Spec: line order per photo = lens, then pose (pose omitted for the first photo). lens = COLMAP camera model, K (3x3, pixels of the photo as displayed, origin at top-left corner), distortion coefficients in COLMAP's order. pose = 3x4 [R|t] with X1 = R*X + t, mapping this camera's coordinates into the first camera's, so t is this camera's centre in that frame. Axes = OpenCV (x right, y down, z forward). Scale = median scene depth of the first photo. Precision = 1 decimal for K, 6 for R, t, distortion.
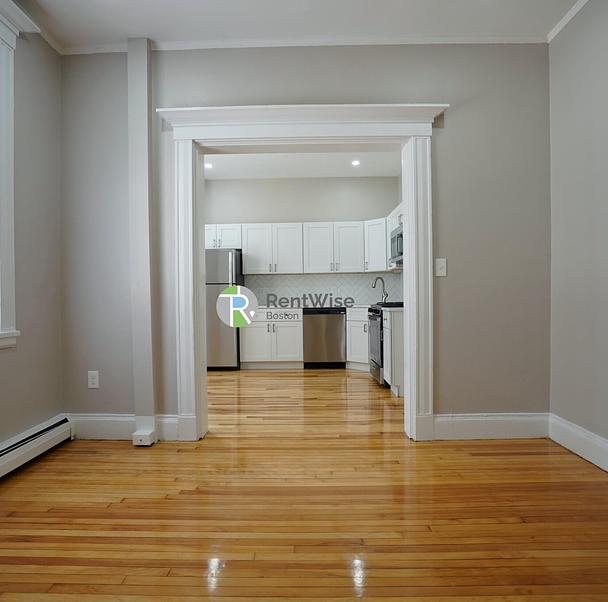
lens RADIAL K [[422.1, 0, 298.2], [0, 422.1, 301.9], [0, 0, 1]] dist [-0.050584, 0.000657]
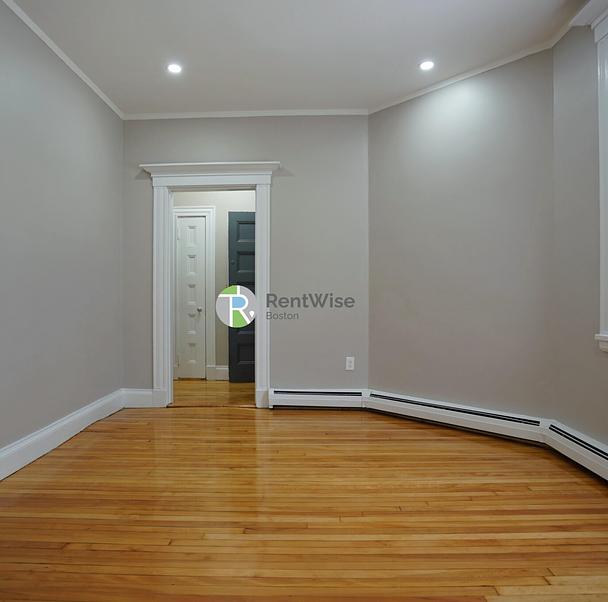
lens RADIAL K [[422.1, 0, 298.2], [0, 422.1, 301.9], [0, 0, 1]] dist [-0.050584, 0.000657]
pose [[-0.999895, 0.014448, 0.001338, 0.004456], [0.014473, 0.999676, 0.020961, -0.037896], [-0.001035, 0.020979, -0.999779, 1.984843]]
